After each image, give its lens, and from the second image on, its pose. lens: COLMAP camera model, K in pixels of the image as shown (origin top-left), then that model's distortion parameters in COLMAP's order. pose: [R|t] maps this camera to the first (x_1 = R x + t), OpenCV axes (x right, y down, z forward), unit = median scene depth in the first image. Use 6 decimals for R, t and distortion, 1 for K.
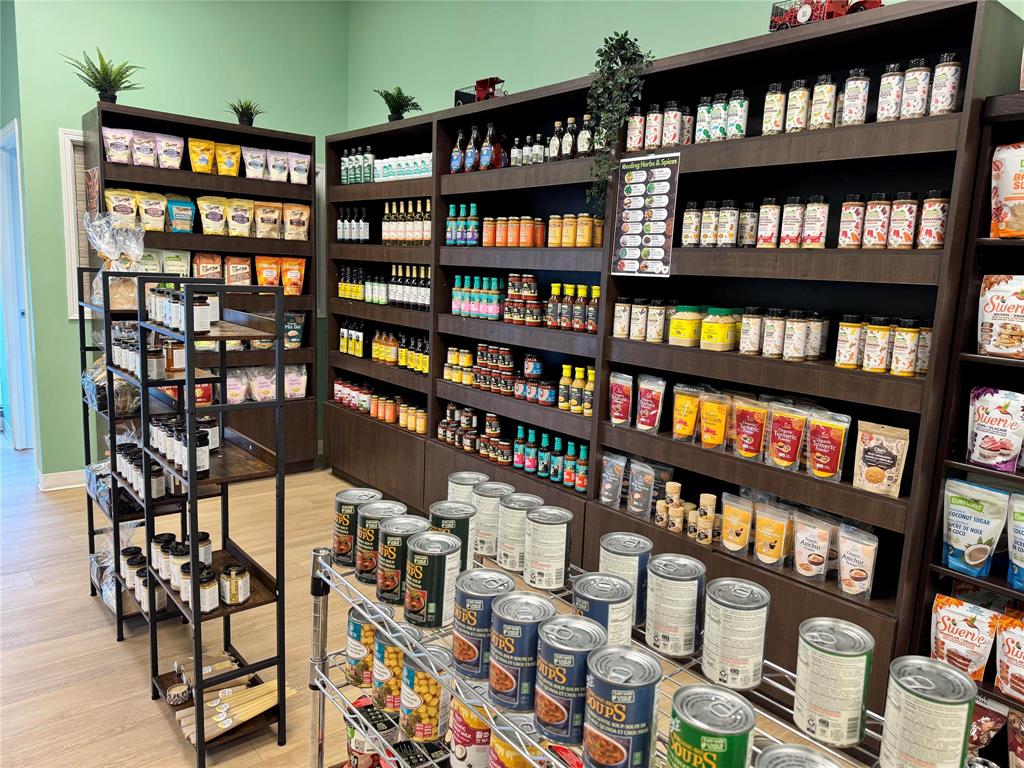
lens RADIAL K [[723.1, 0, 517.2], [0, 723.1, 387.0], [0, 0, 1]] dist [0.072714, -0.093088]
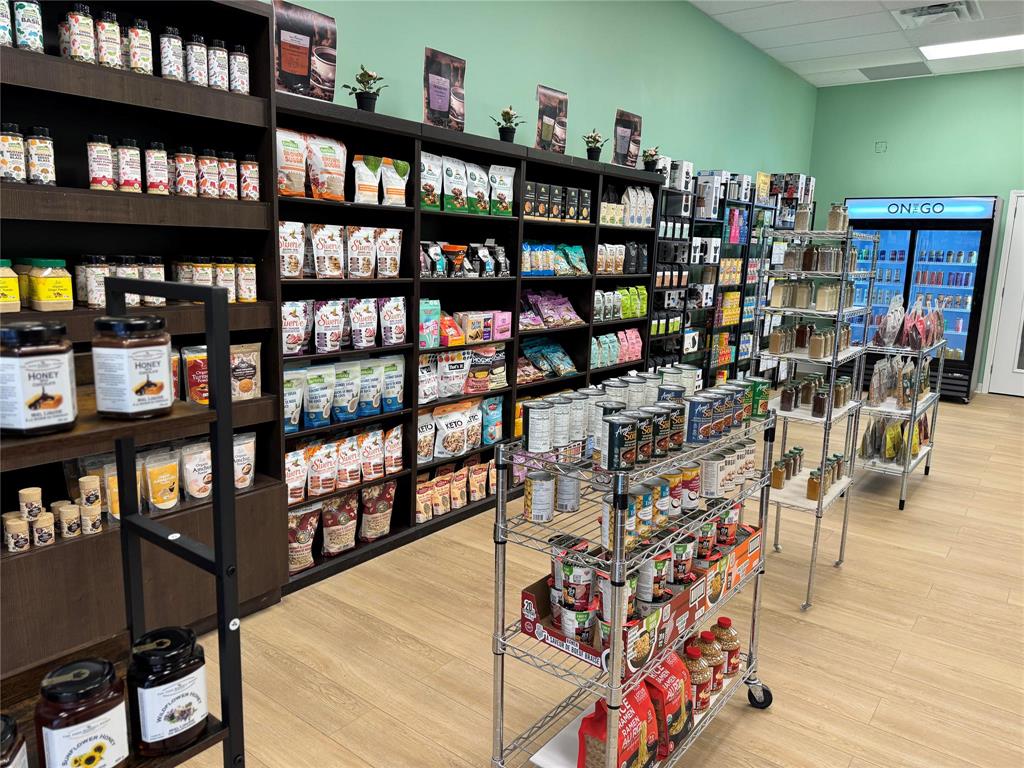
lens RADIAL K [[724.8, 0, 511.5], [0, 724.8, 387.3], [0, 0, 1]] dist [0.073846, -0.083793]
pose [[-0.214957, -0.237906, 0.947203, -0.840212], [0.115943, 0.956800, 0.266628, -0.167089], [-0.969717, 0.167135, -0.178087, 0.843216]]
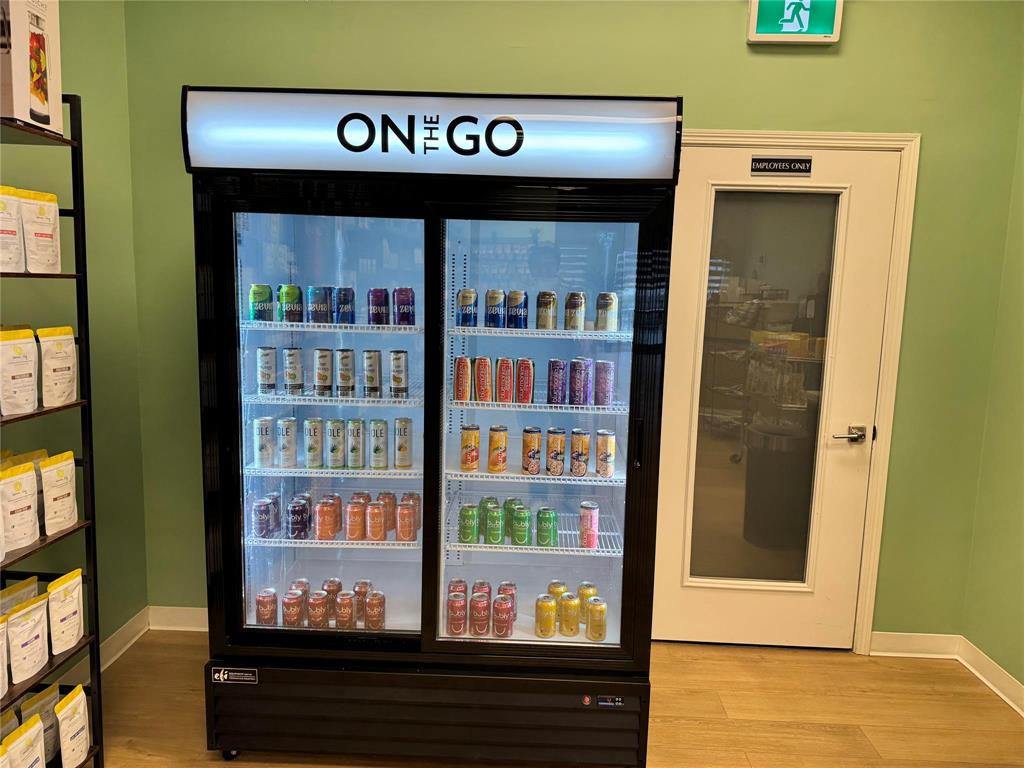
lens RADIAL K [[724.8, 0, 511.5], [0, 724.8, 387.3], [0, 0, 1]] dist [0.073846, -0.083793]
pose [[-0.744054, -0.158017, 0.649164, 1.934966], [0.044966, 0.957582, 0.284630, 0.288652], [-0.666605, 0.240970, -0.705388, -1.452808]]
